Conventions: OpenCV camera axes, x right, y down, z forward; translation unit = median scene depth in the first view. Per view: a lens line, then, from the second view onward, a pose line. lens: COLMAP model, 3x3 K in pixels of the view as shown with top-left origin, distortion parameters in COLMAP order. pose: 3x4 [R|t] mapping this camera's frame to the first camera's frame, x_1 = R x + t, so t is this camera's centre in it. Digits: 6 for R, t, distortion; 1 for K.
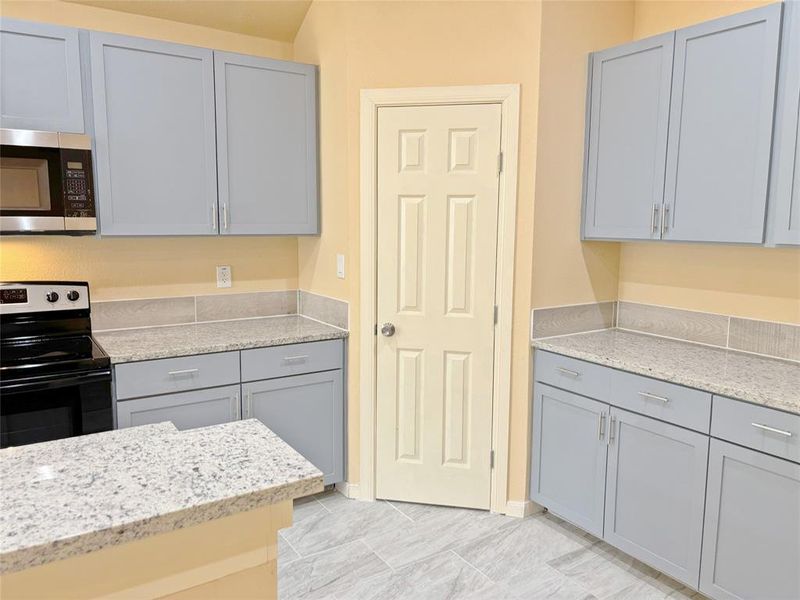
lens RADIAL K [[616.5, 0, 401.2], [0, 616.5, 297.5], [0, 0, 1]] dist [0.066863, -0.084126]
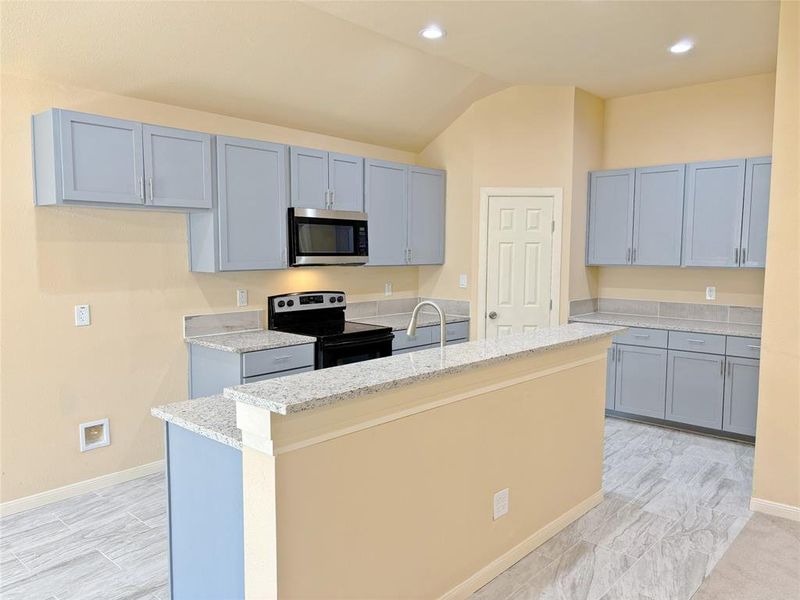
lens RADIAL K [[596.5, 0, 405.9], [0, 596.5, 304.8], [0, 0, 1]] dist [0.059389, -0.067235]
pose [[0.967428, -0.025790, 0.251830, -0.751415], [0.034035, 0.999016, -0.028436, 0.065987], [-0.250849, 0.036081, 0.967354, -0.686843]]
